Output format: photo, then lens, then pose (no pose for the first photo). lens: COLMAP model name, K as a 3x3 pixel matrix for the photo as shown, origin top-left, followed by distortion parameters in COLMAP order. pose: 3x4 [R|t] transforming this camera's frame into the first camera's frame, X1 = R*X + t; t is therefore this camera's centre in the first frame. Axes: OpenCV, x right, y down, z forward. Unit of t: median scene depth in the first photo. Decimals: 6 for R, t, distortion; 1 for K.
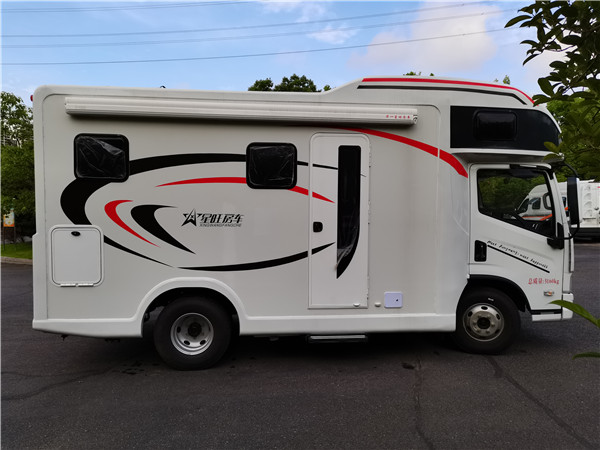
lens RADIAL K [[455.3, 0, 300.0], [0, 455.3, 225.0], [0, 0, 1]] dist [0.061309, -0.042830]
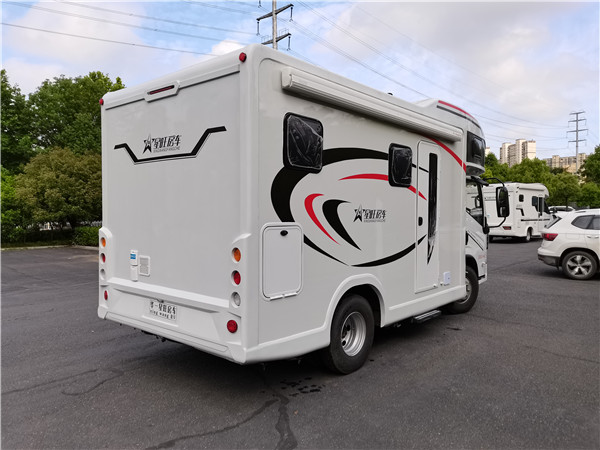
lens RADIAL K [[455.3, 0, 300.0], [0, 455.3, 225.0], [0, 0, 1]] dist [0.061309, -0.042830]
pose [[0.717479, -0.021922, 0.696235, -1.005362], [0.035880, 0.999341, -0.005508, 0.009452], [-0.695655, 0.028933, 0.717793, 0.387334]]
